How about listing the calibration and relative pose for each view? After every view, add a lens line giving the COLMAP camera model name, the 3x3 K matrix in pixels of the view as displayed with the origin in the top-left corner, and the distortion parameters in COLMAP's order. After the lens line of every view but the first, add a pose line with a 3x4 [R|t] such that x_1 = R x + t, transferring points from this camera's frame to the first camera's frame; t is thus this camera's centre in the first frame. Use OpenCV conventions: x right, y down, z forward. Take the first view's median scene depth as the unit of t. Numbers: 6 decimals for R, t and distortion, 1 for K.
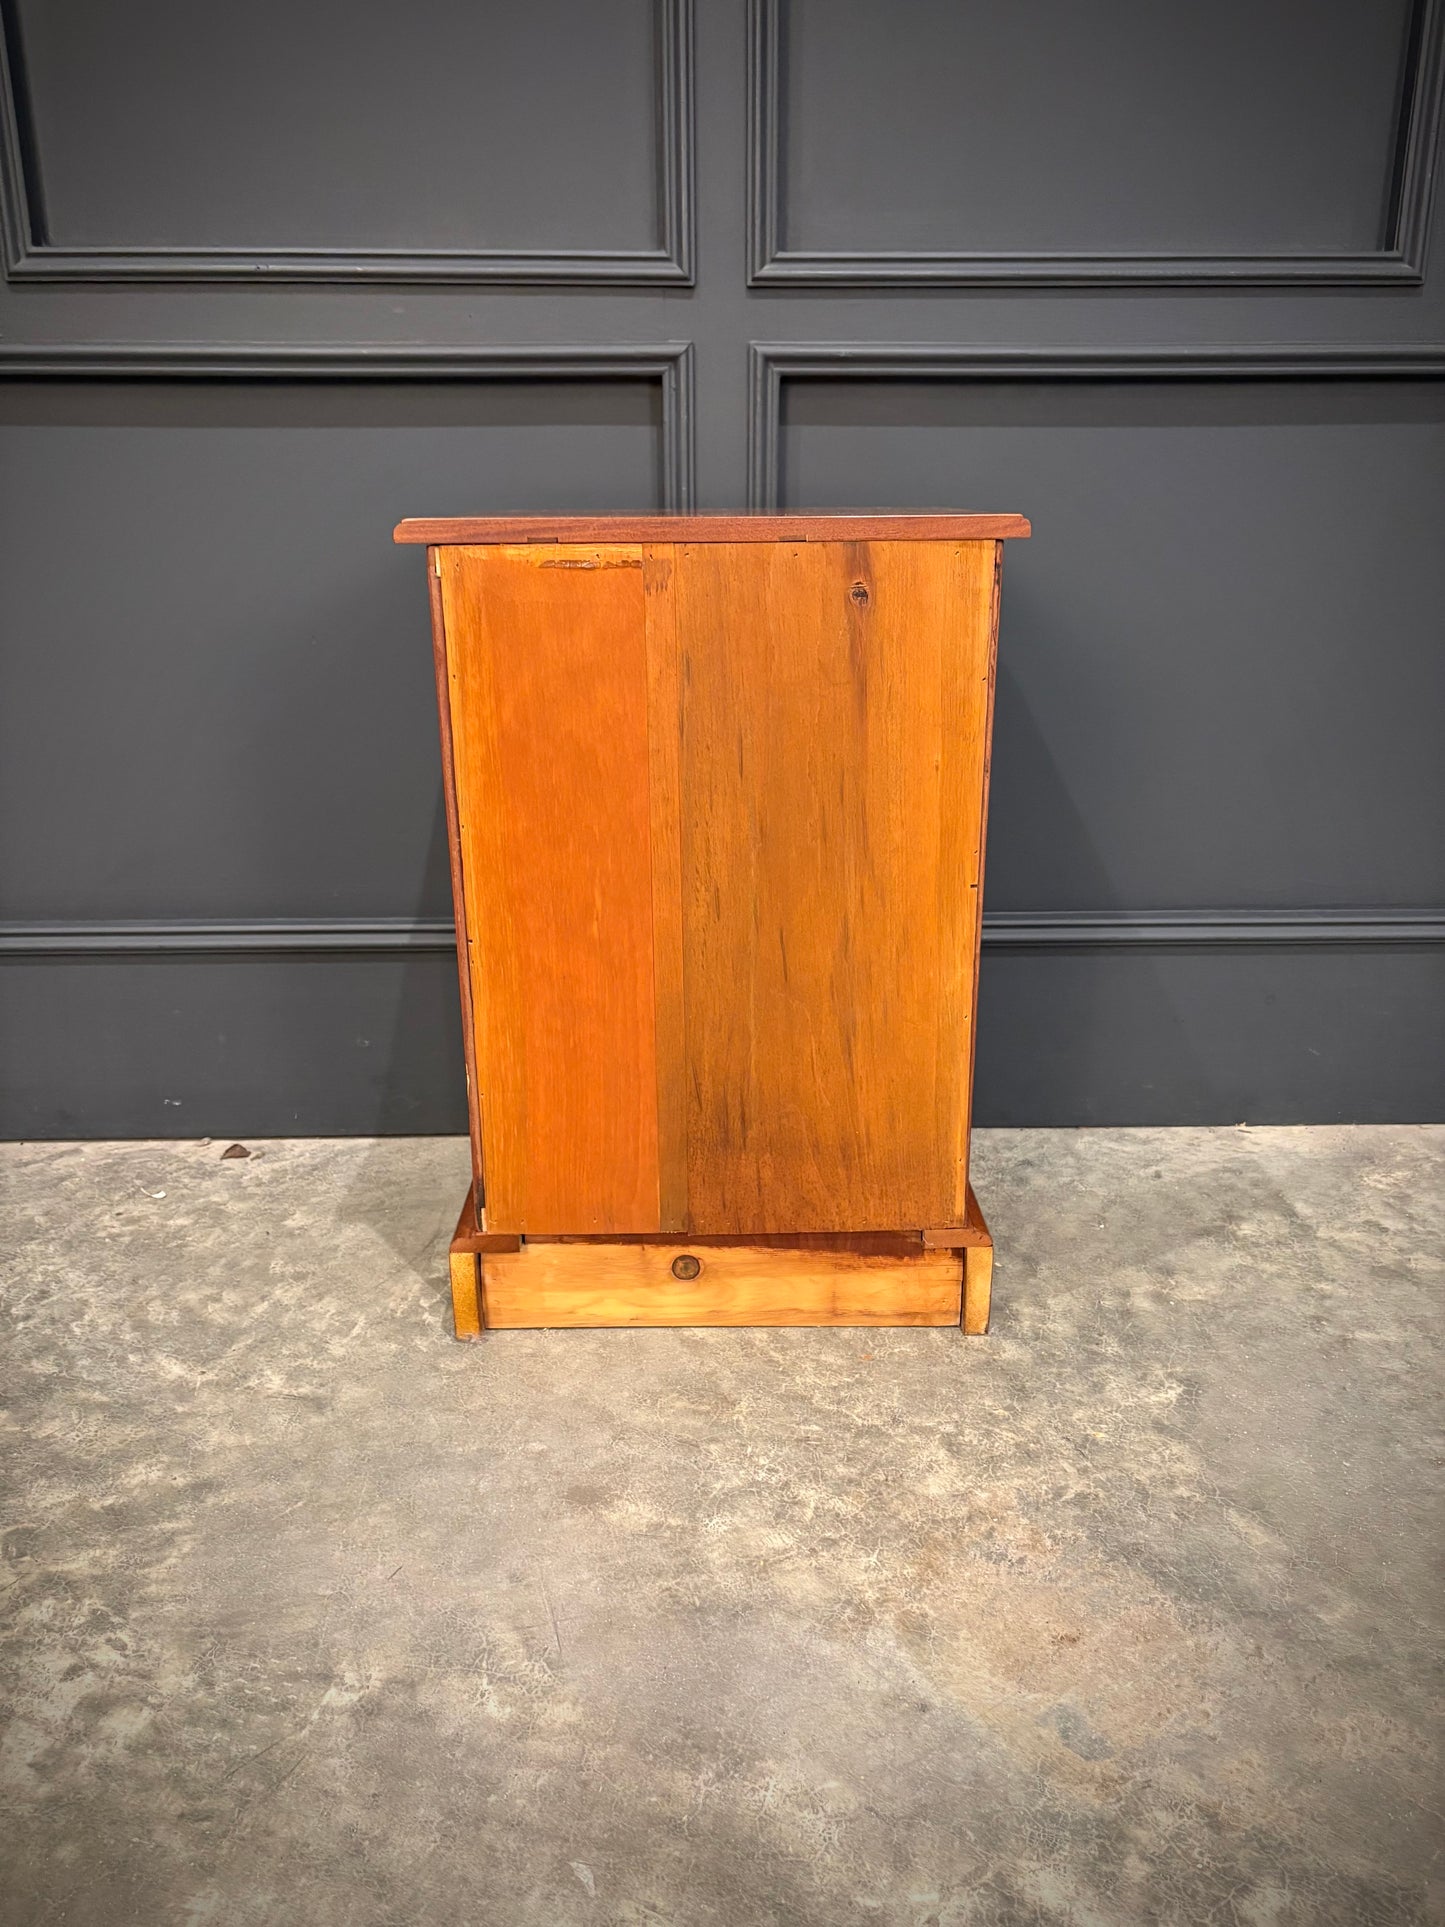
lens RADIAL K [[1460.7, 0, 751.6], [0, 1460.7, 970.6], [0, 0, 1]] dist [0.012198, 0.005393]
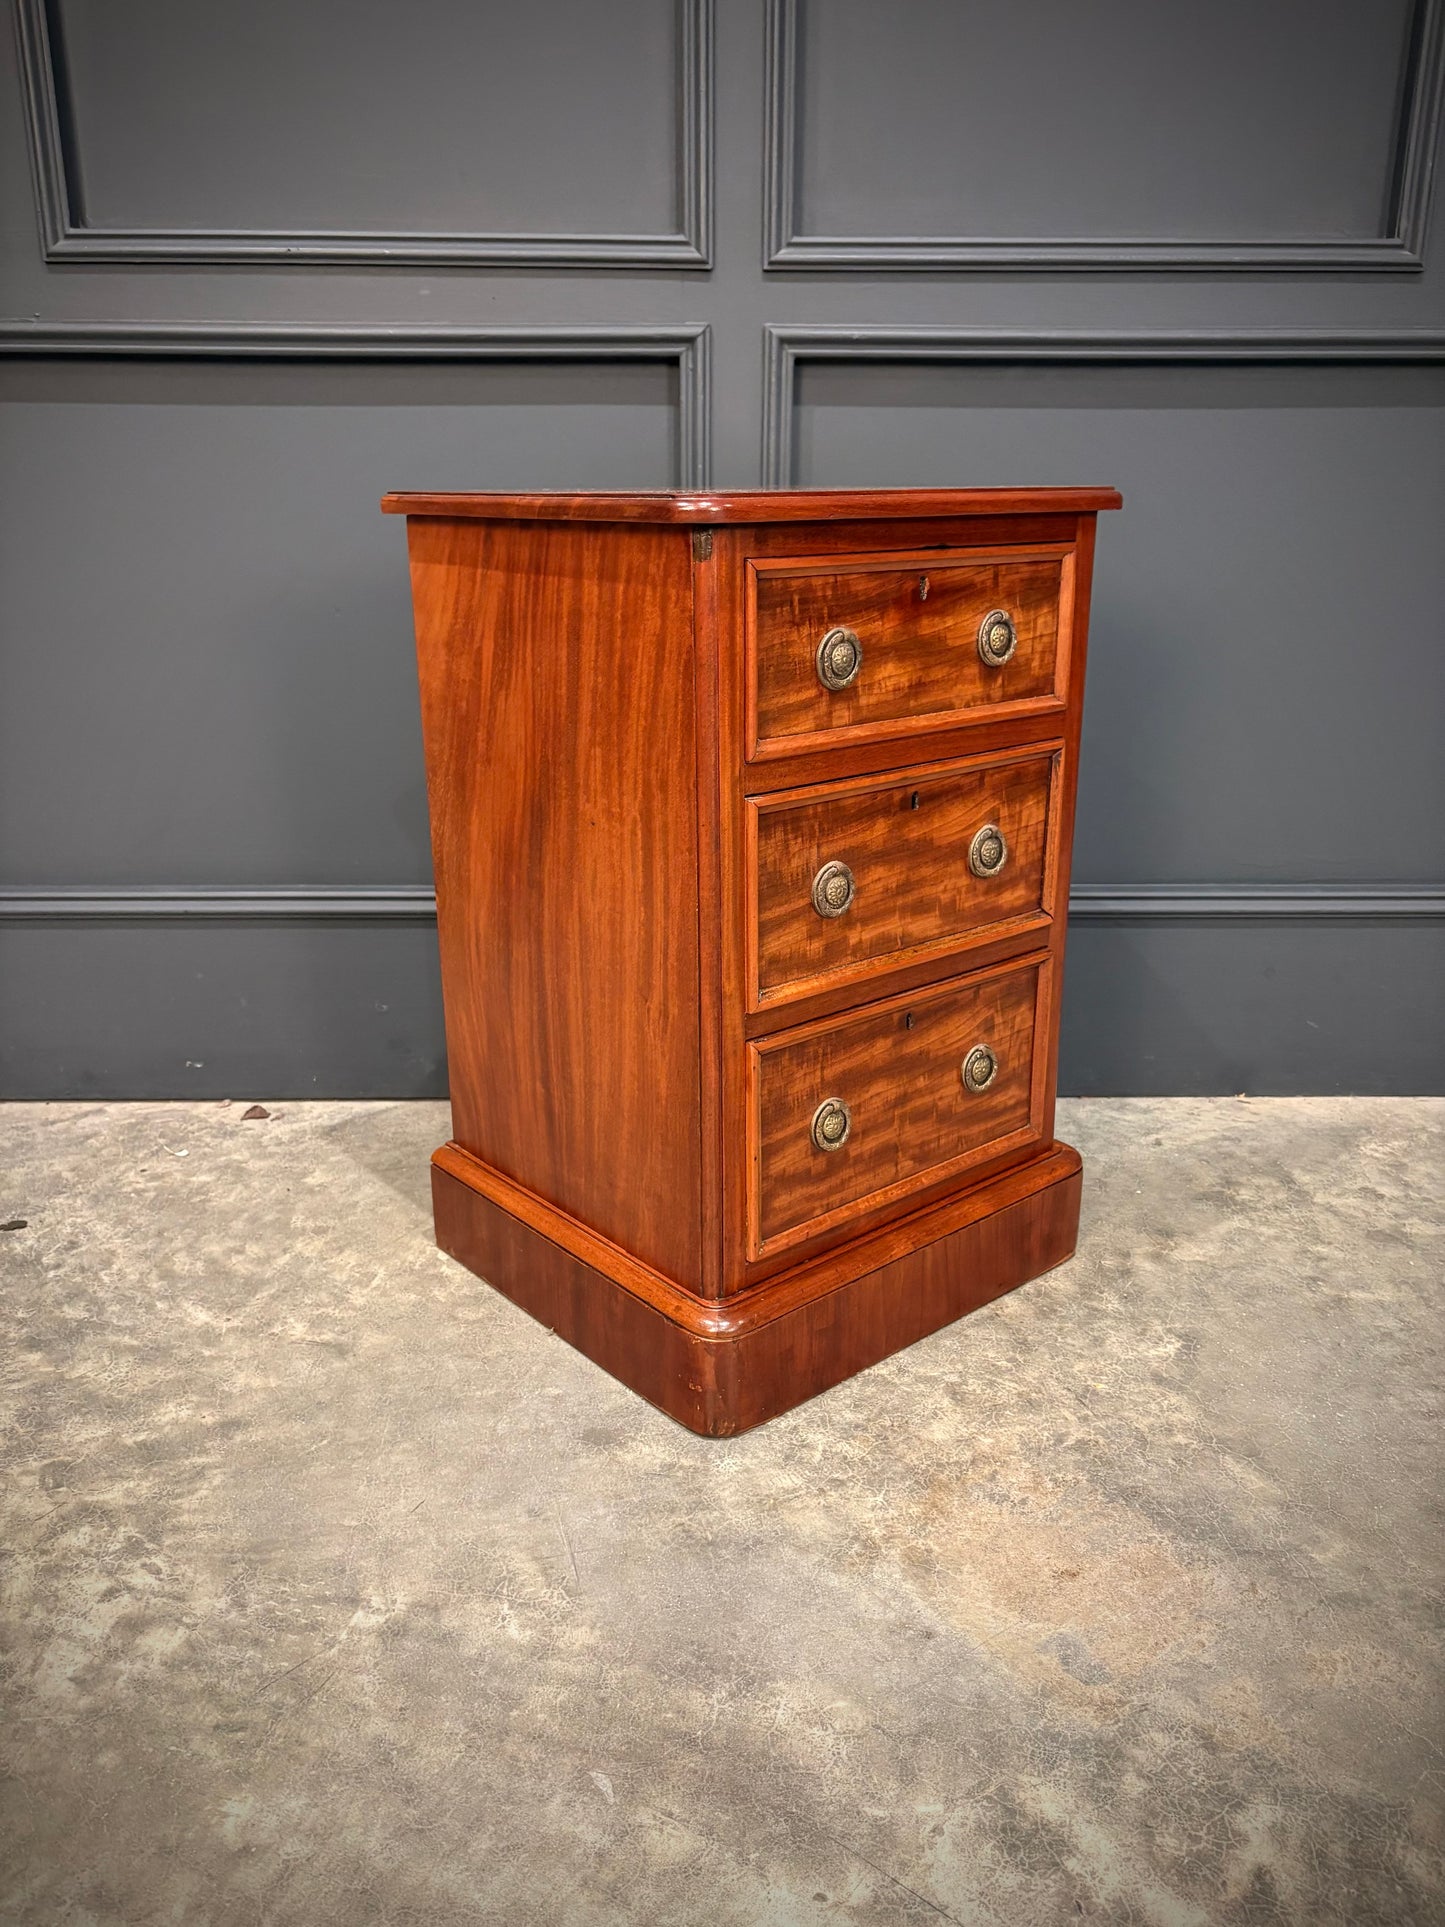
lens RADIAL K [[1460.7, 0, 741.9], [0, 1460.7, 955.9], [0, 0, 1]] dist [0.012198, 0.005393]
pose [[0.999947, 0.007574, -0.006971, -0.009160], [-0.007598, 0.999966, -0.003333, 0.021731], [0.006946, 0.003386, 0.999970, -0.031802]]
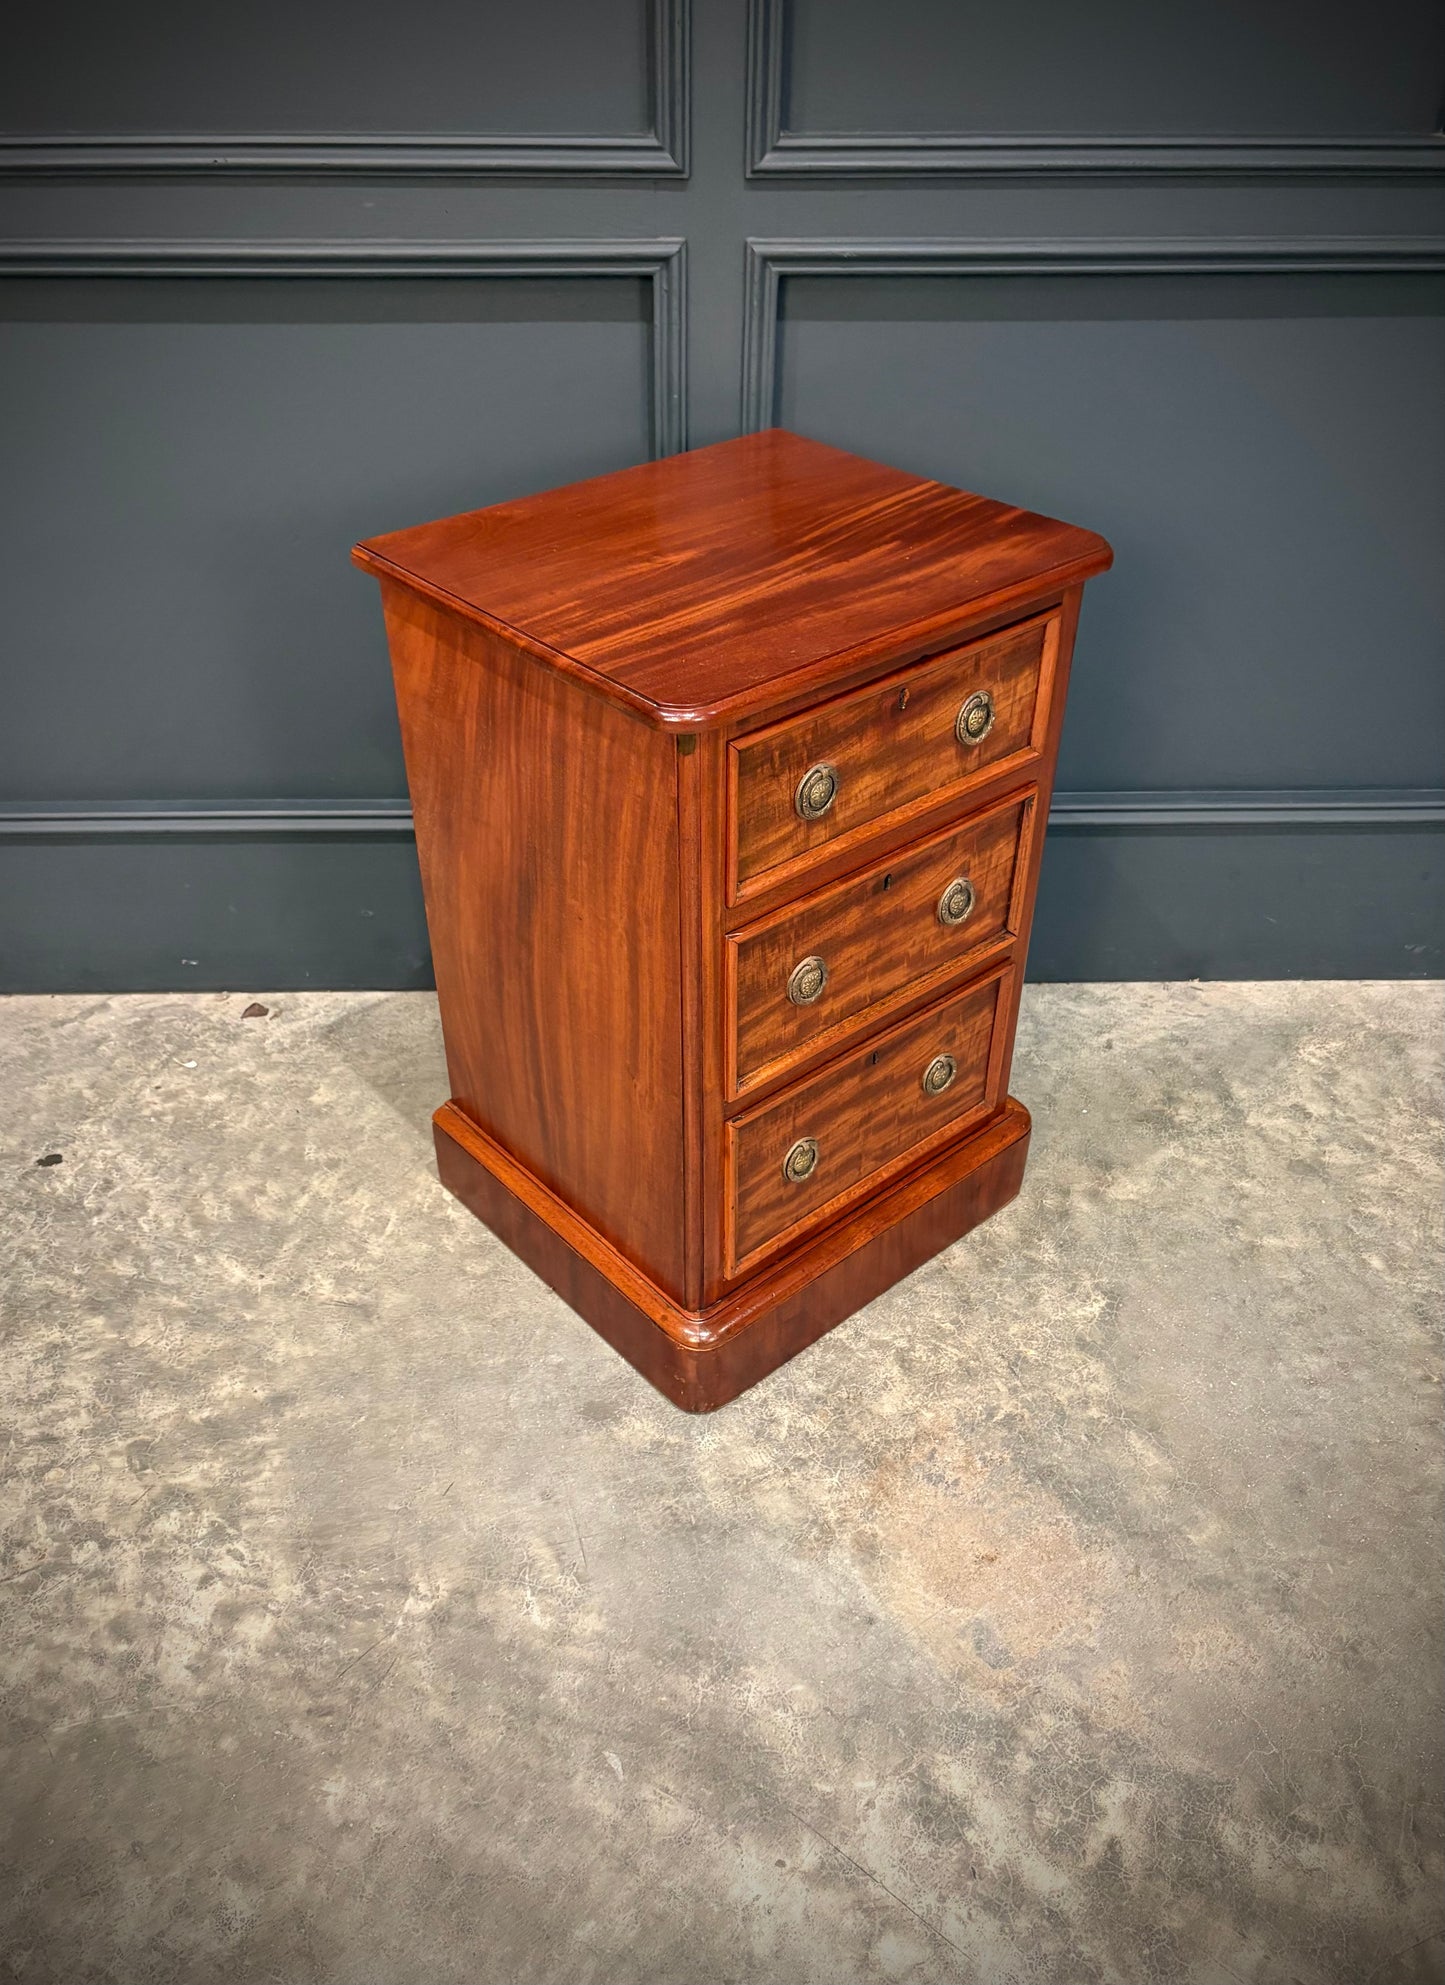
lens RADIAL K [[1526.5, 0, 716.1], [0, 1526.5, 965.0], [0, 0, 1]] dist [0.011147, 0.012386]
pose [[0.999939, 0.011066, 0.000607, -0.021218], [-0.010722, 0.952167, 0.305391, -0.371997], [0.002802, -0.305379, 0.952227, -0.085701]]
